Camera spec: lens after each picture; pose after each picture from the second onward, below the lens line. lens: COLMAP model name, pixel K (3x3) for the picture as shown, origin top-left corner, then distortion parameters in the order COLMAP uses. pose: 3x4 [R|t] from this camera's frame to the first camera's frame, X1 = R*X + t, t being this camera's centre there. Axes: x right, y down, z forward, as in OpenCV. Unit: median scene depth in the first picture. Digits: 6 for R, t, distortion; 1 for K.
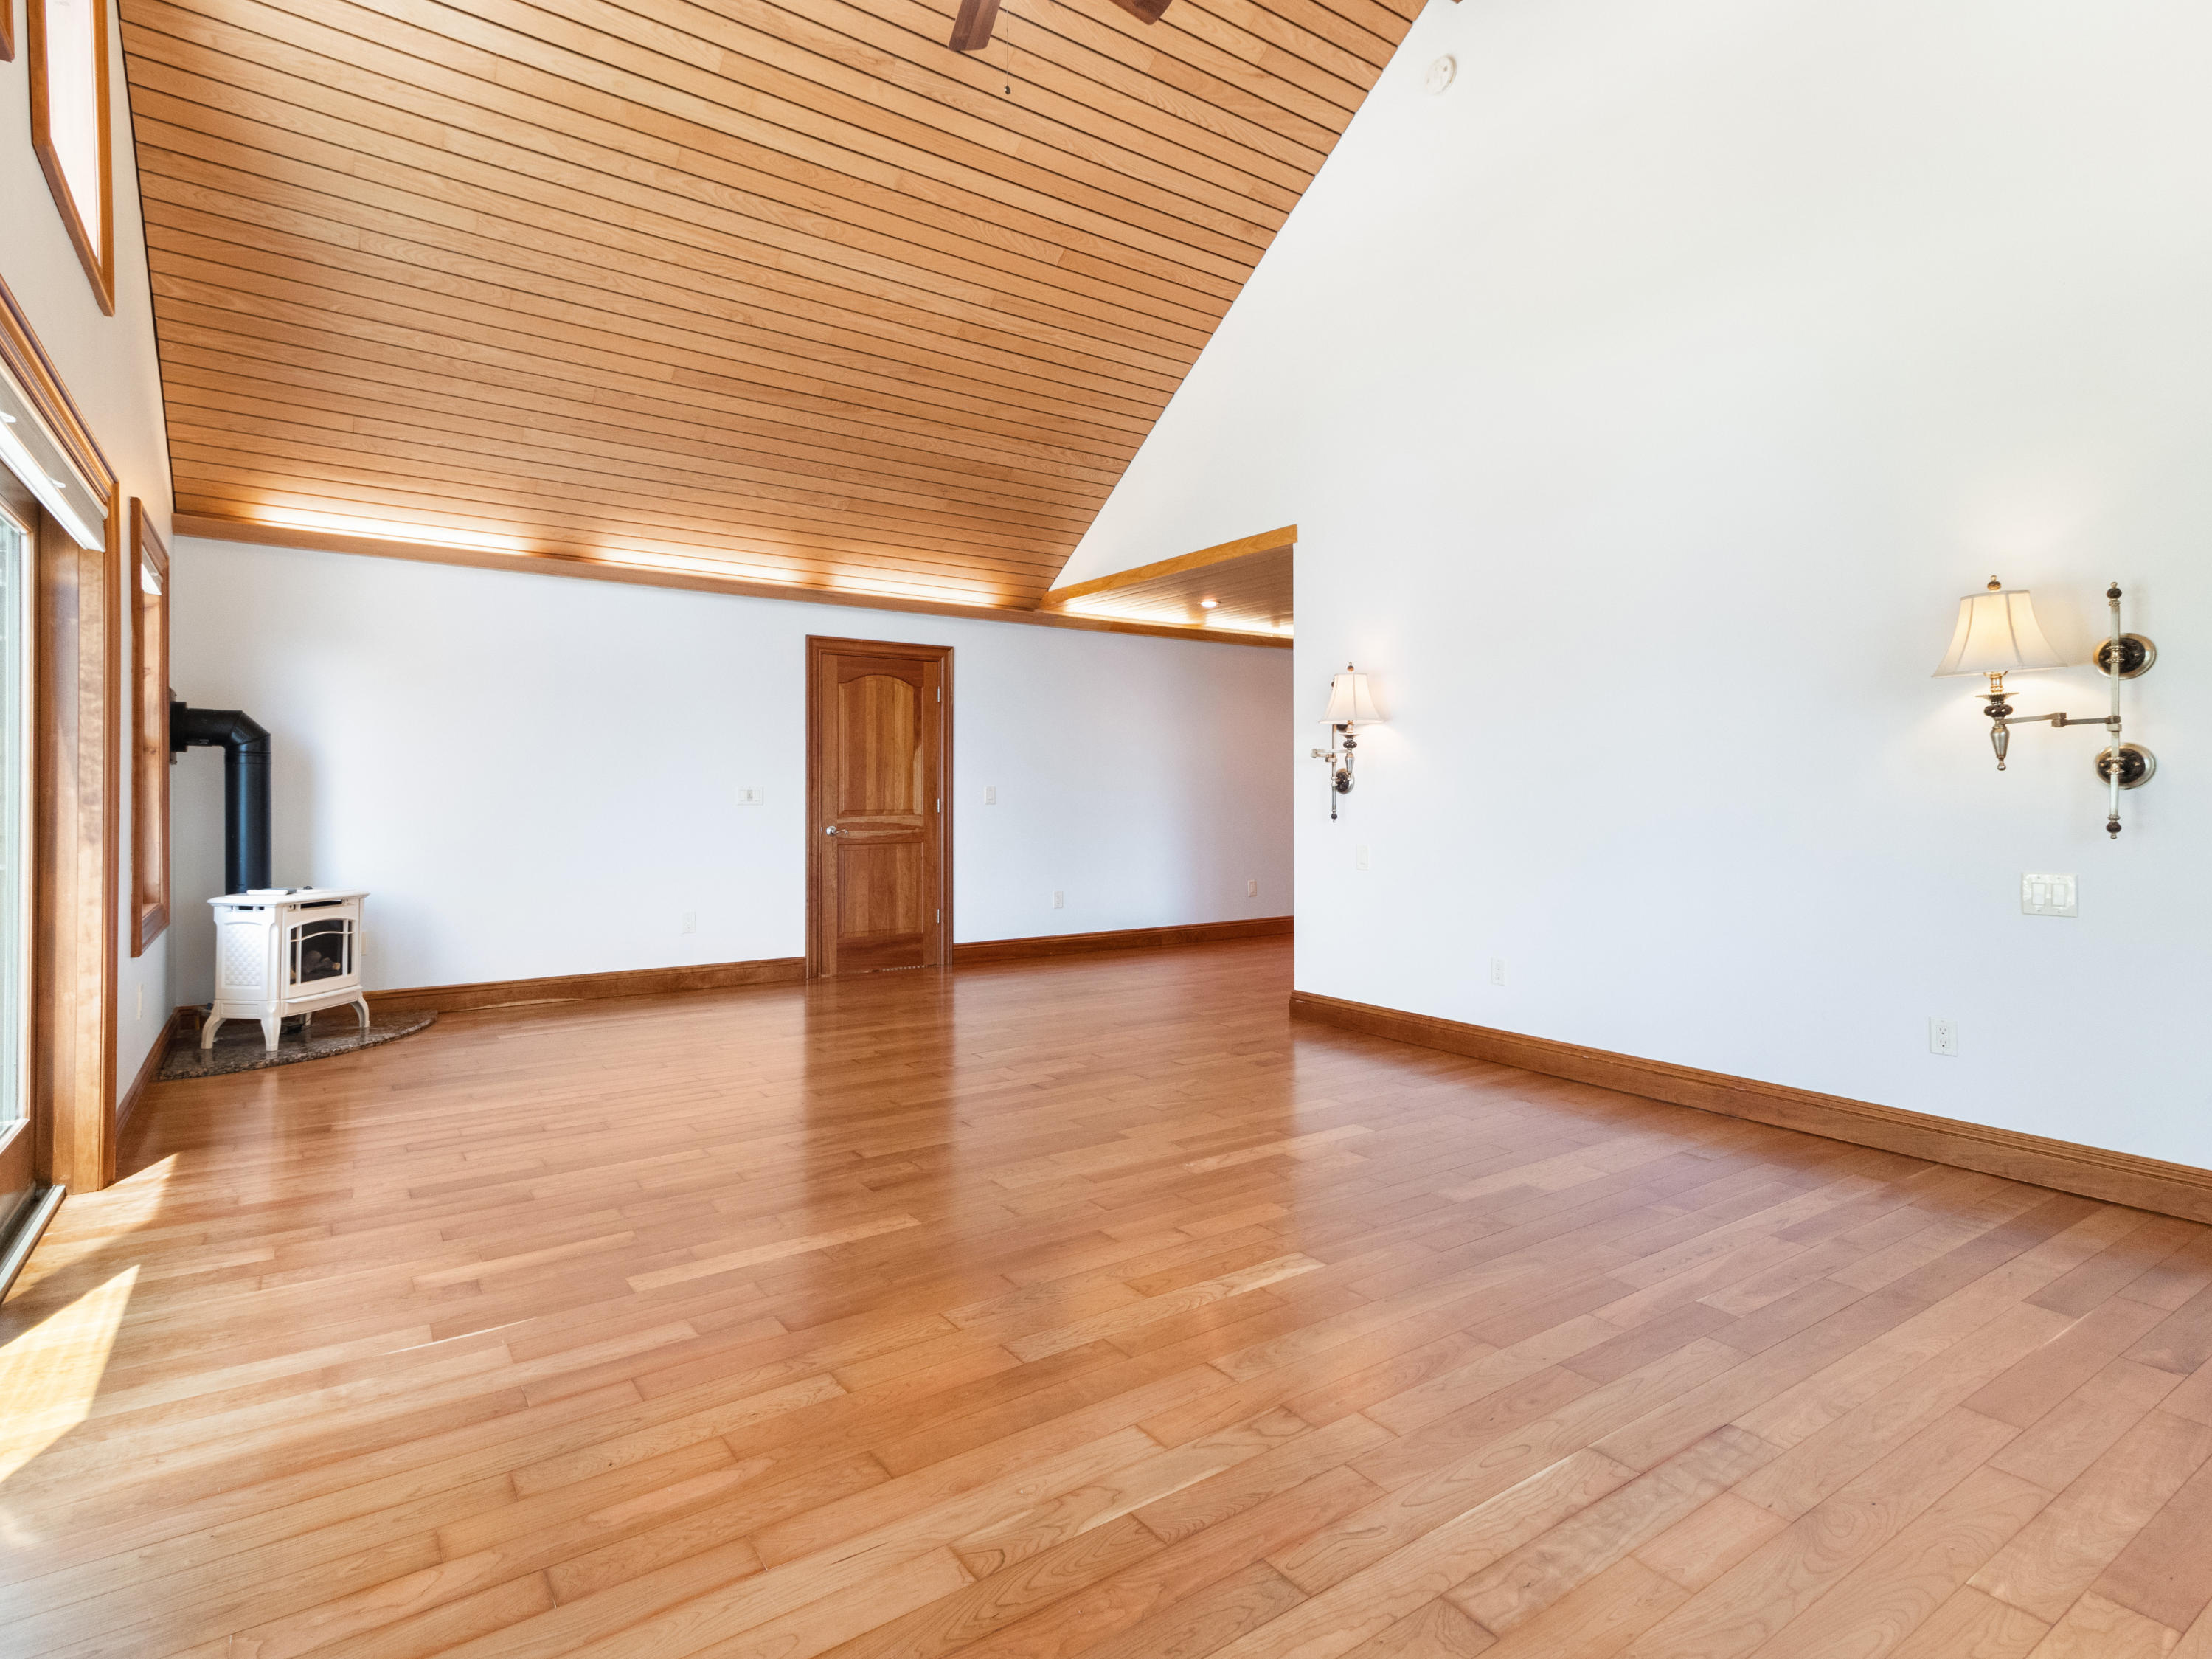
lens RADIAL K [[1137.6, 0, 1108.6], [0, 1137.6, 790.4], [0, 0, 1]] dist [0.021669, 0.001231]
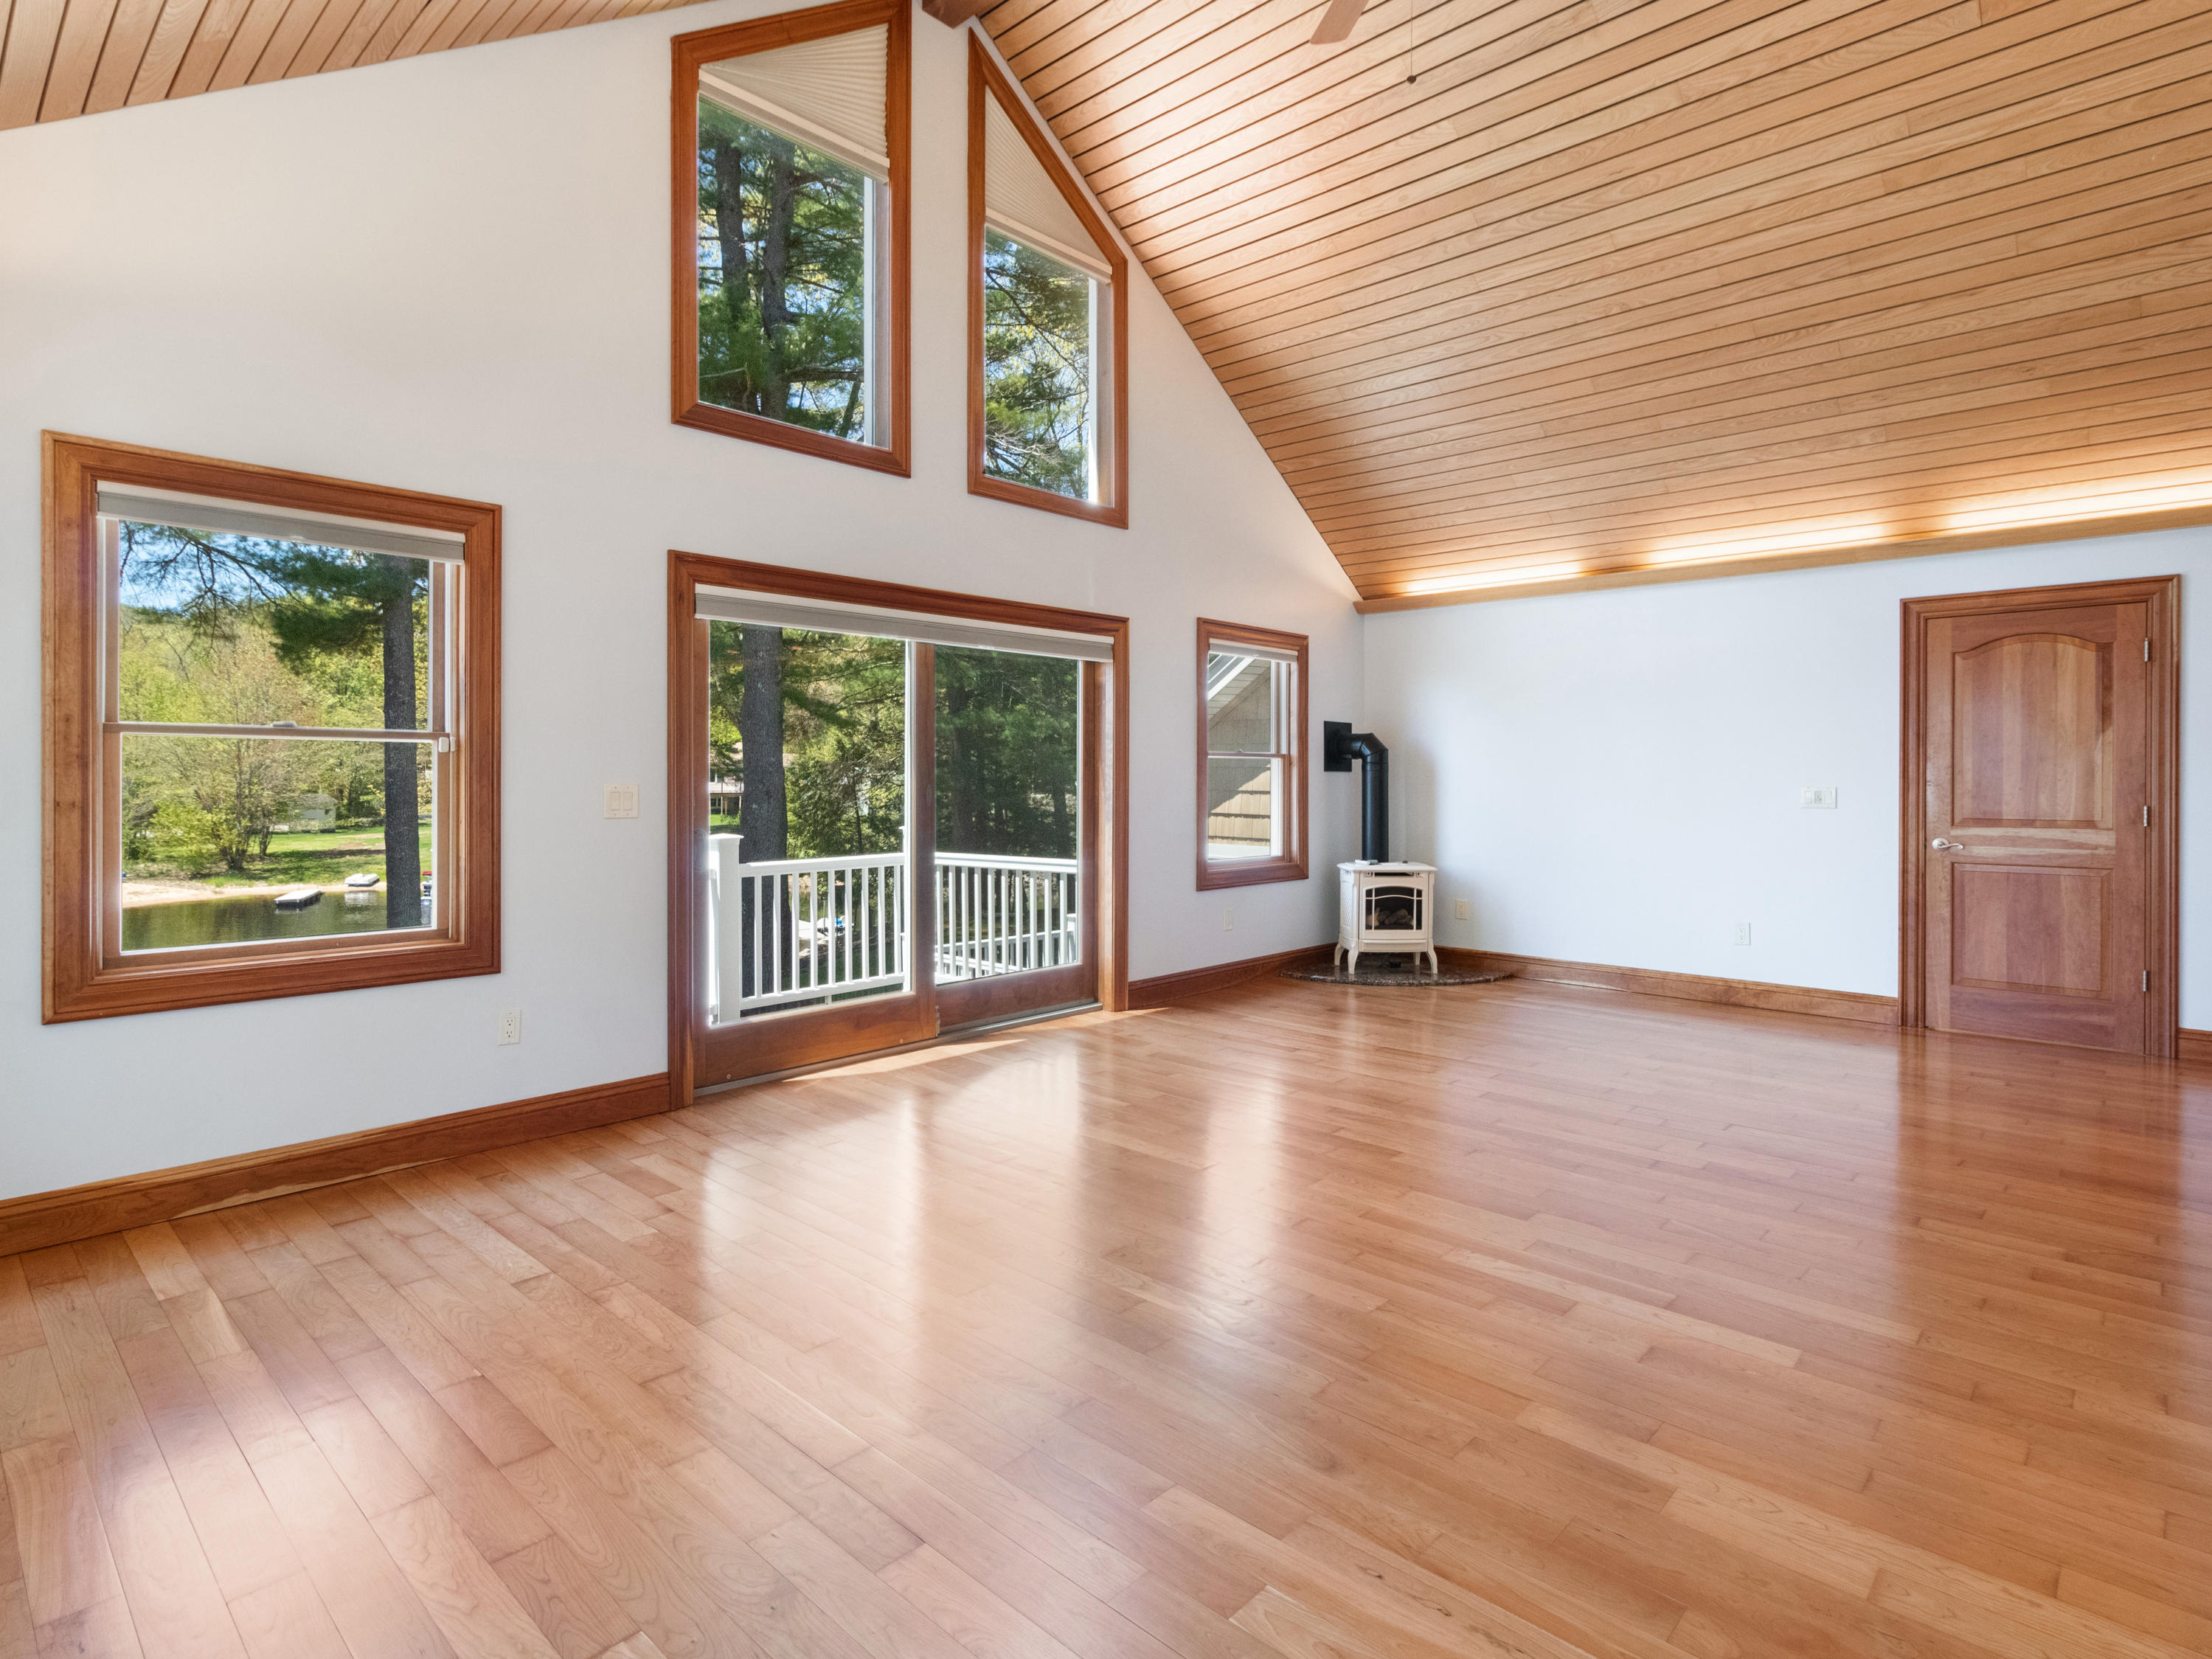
lens RADIAL K [[1162.1, 0, 1108.7], [0, 1162.1, 787.5], [0, 0, 1]] dist [0.000846, -0.000731]
pose [[0.206554, 0.007842, -0.978404, 0.527414], [0.002198, 0.999962, 0.008479, -0.014410], [0.978433, -0.003902, 0.206529, 0.350524]]
